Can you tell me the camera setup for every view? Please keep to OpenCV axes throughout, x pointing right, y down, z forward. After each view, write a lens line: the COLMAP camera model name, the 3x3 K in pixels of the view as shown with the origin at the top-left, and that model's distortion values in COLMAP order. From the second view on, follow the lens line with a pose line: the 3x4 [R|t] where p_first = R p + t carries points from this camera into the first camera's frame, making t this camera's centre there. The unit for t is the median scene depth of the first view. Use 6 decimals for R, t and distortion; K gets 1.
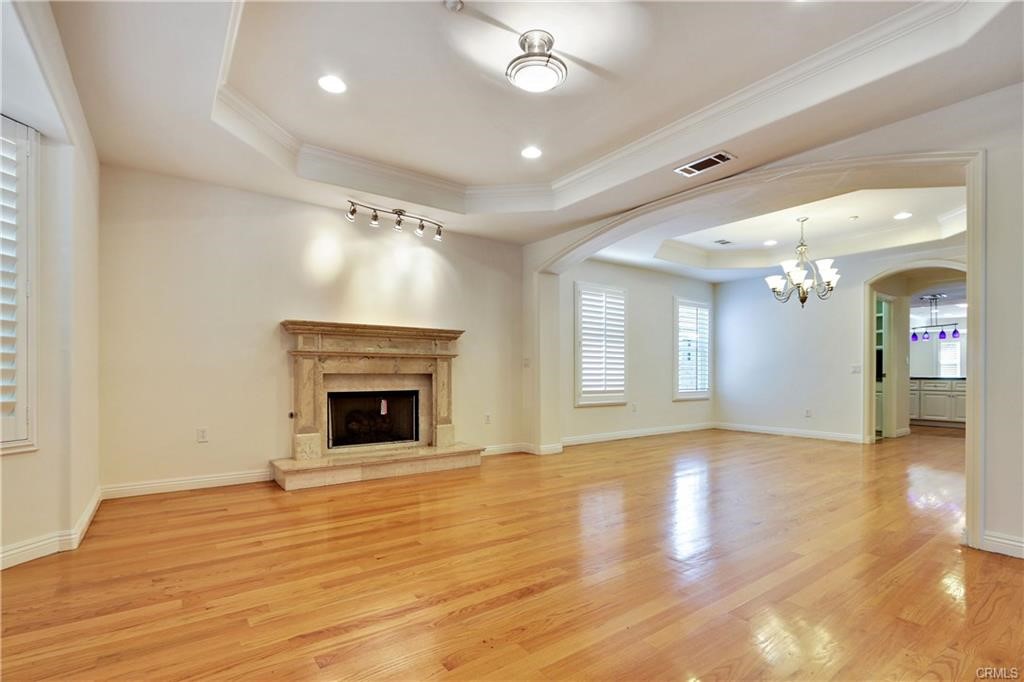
lens RADIAL K [[480.4, 0, 533.9], [0, 480.4, 374.4], [0, 0, 1]] dist [-0.000584, -0.000039]
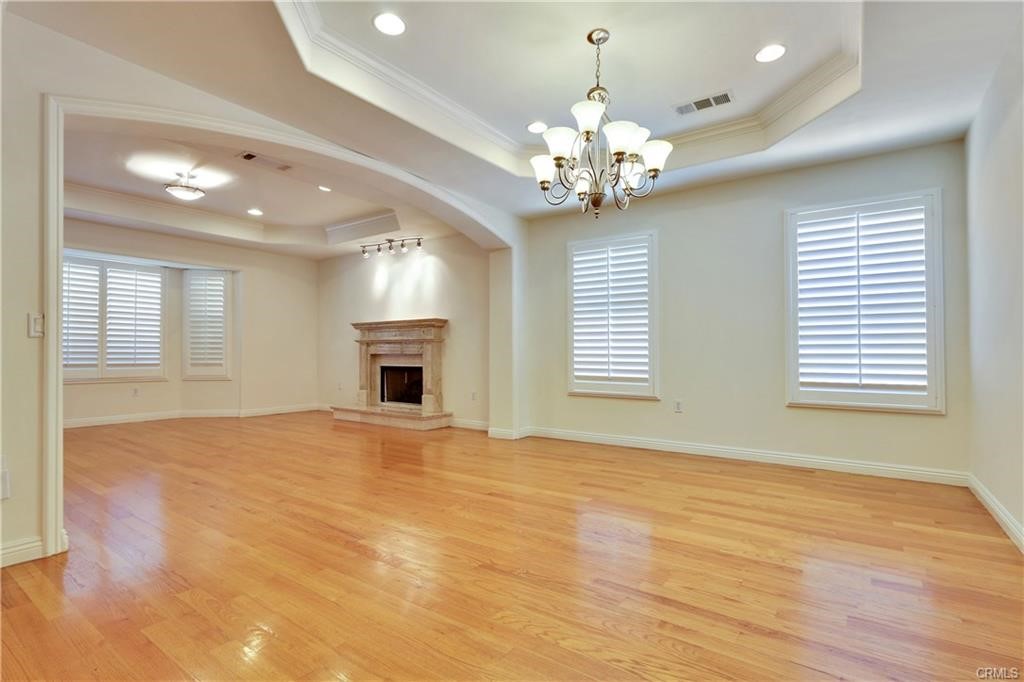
lens RADIAL K [[494.0, 0, 512.6], [0, 494.0, 348.7], [0, 0, 1]] dist [-0.004176, -0.000801]
pose [[0.293856, -0.007168, -0.955823, 1.141205], [-0.000643, 0.999970, -0.007697, -0.006083], [0.955849, 0.002876, 0.293843, 0.855526]]
